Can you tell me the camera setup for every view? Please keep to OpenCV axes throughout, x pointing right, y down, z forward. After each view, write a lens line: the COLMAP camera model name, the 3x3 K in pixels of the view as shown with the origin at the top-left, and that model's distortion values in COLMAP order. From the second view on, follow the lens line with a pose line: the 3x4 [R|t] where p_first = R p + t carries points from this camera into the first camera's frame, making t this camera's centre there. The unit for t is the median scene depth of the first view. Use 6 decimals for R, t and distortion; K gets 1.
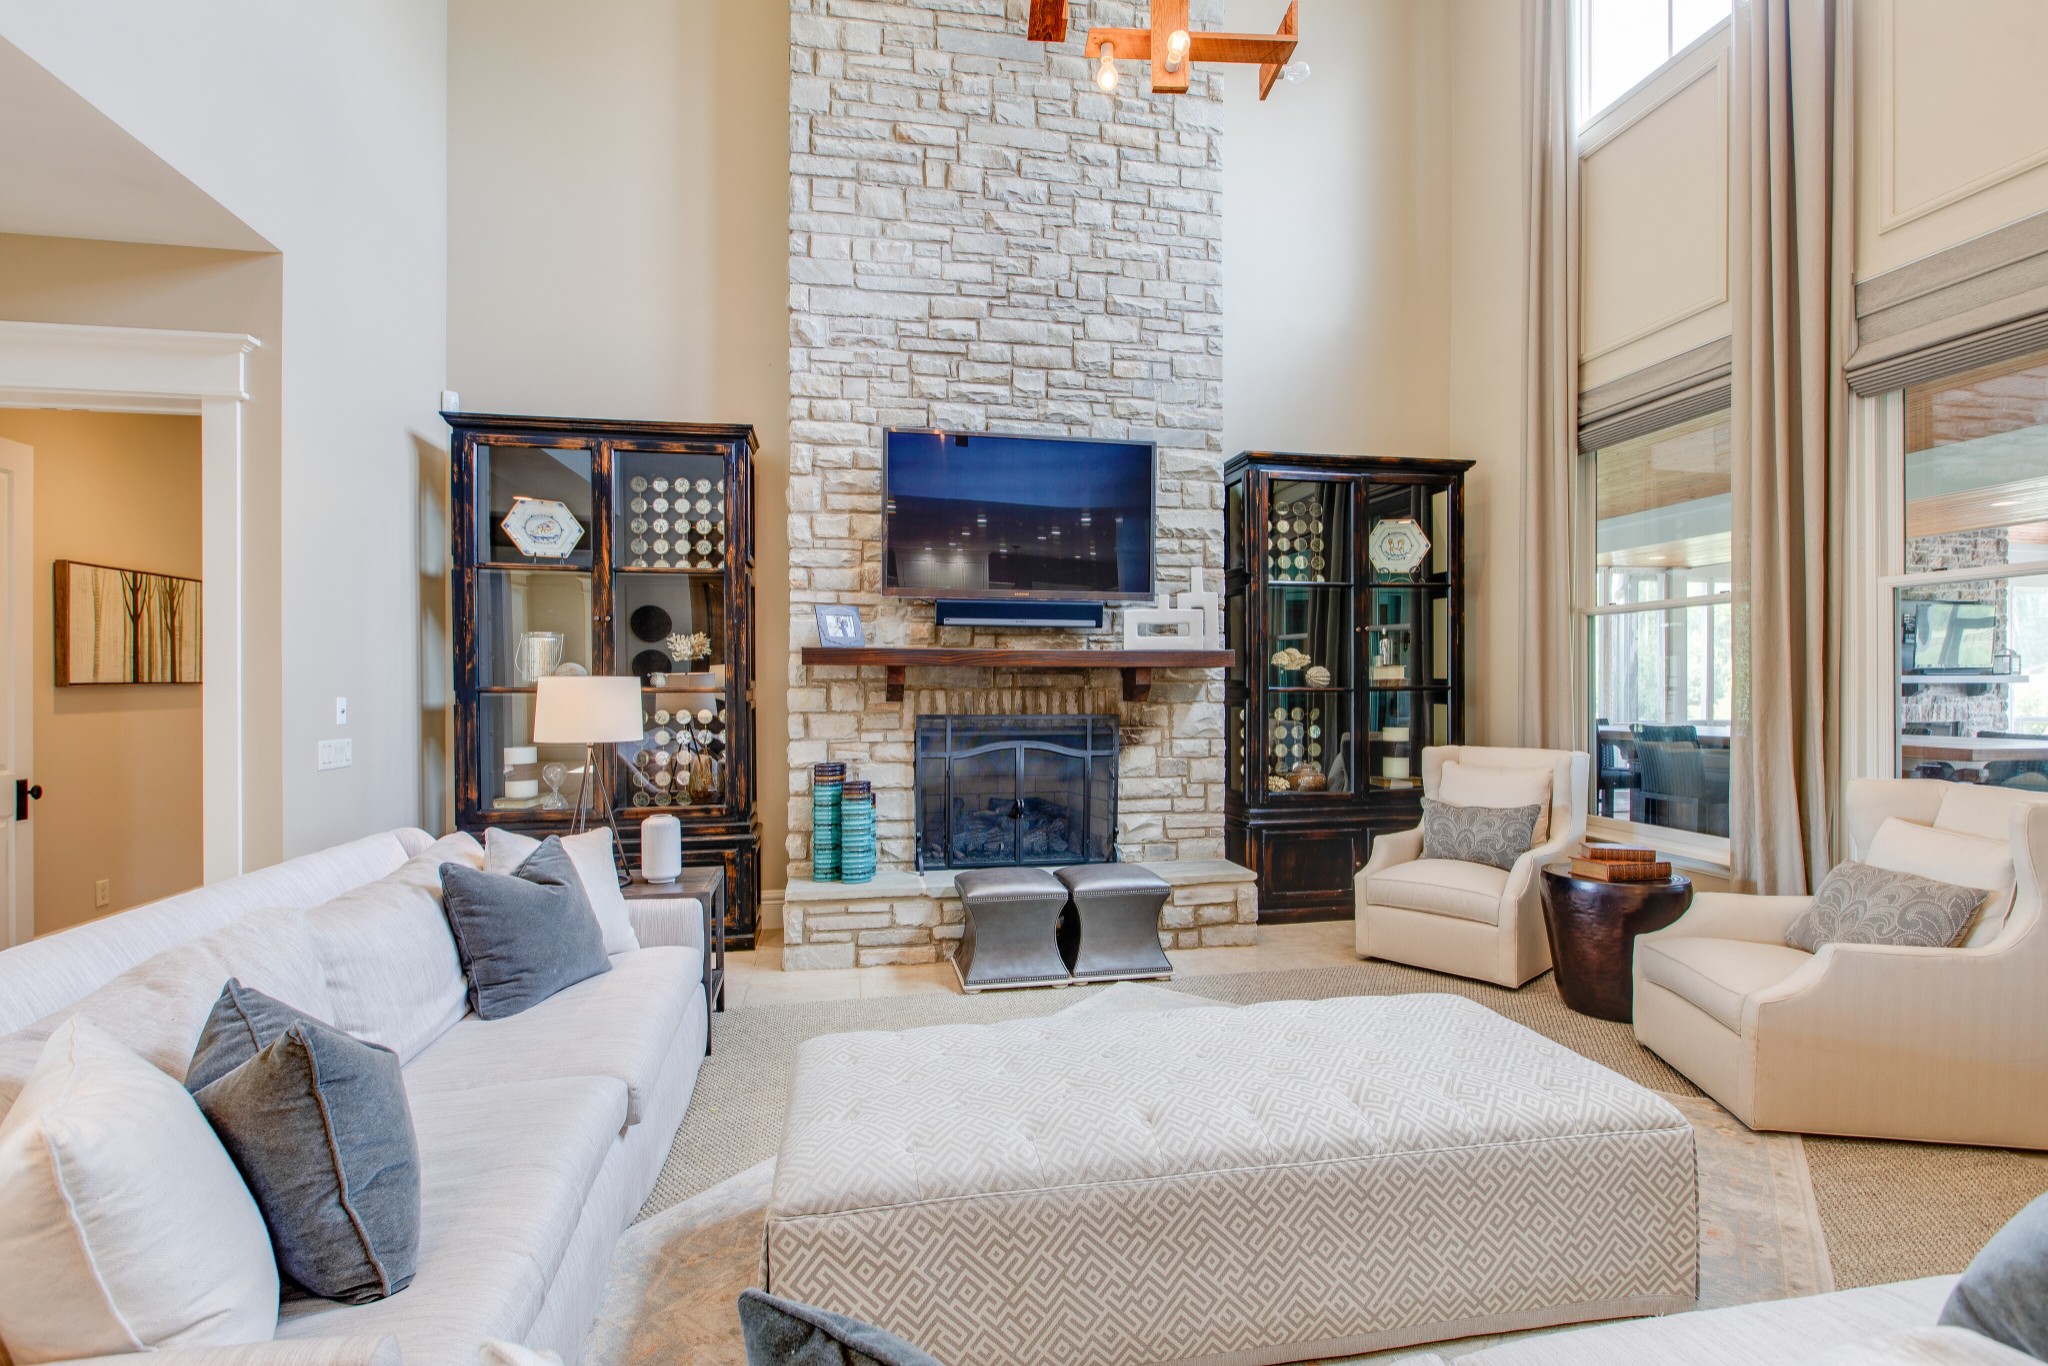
lens RADIAL K [[905.8, 0, 1018.0], [0, 905.8, 684.3], [0, 0, 1]] dist [0.001488, 0.000511]
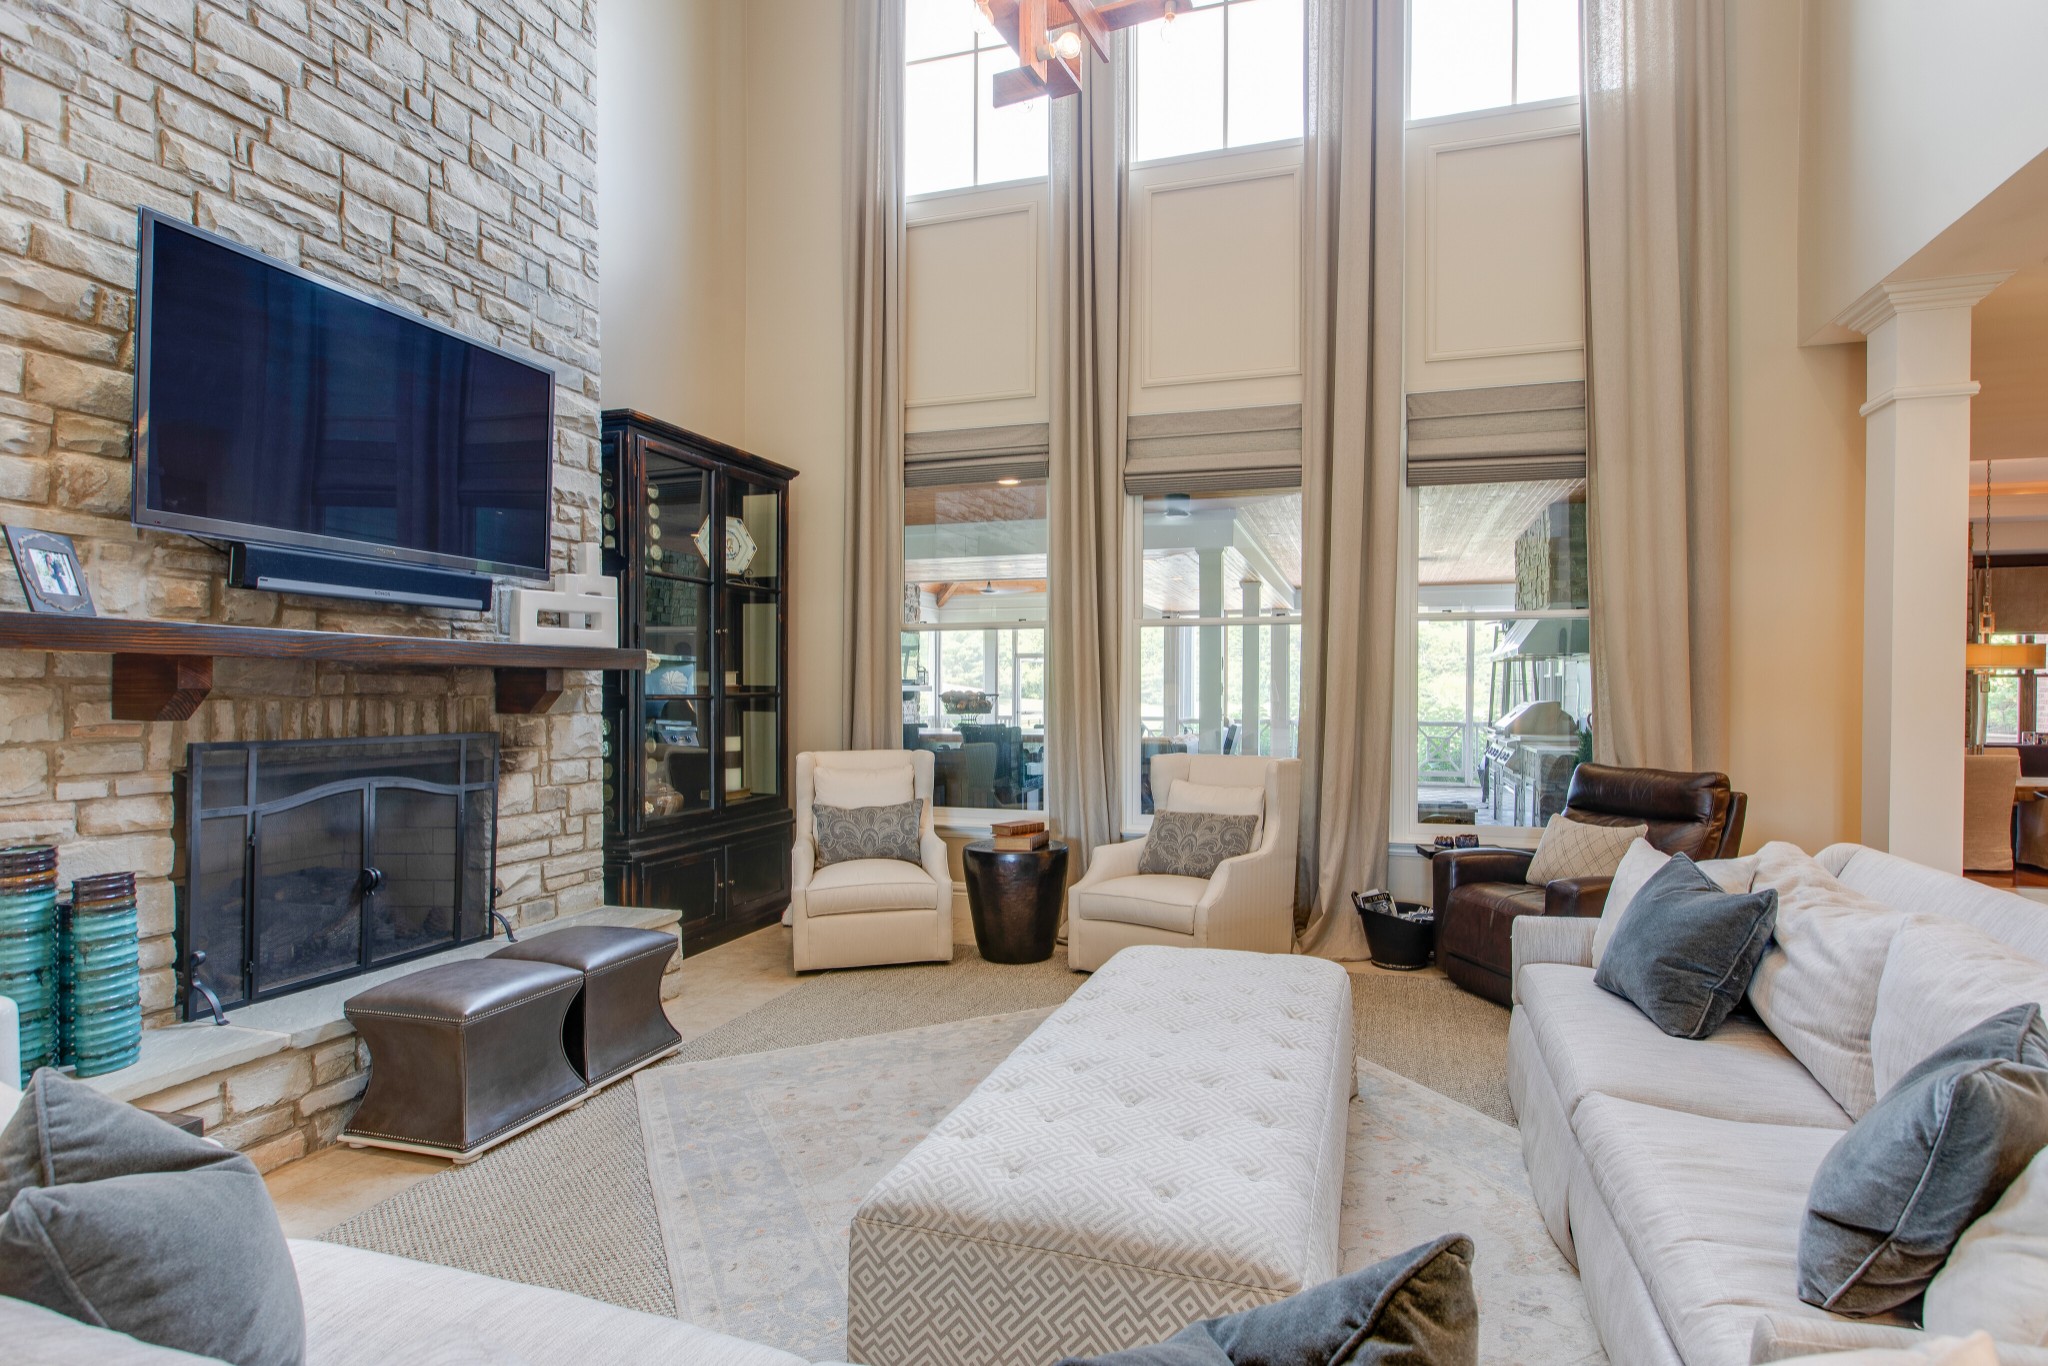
lens RADIAL K [[1006.1, 0, 1027.7], [0, 1006.1, 709.0], [0, 0, 1]] dist [0.002085, -0.000034]
pose [[0.496215, -0.013073, 0.868101, -0.385769], [-0.001069, 0.999877, 0.015669, 0.001860], [-0.868199, -0.008703, 0.496140, 0.234959]]
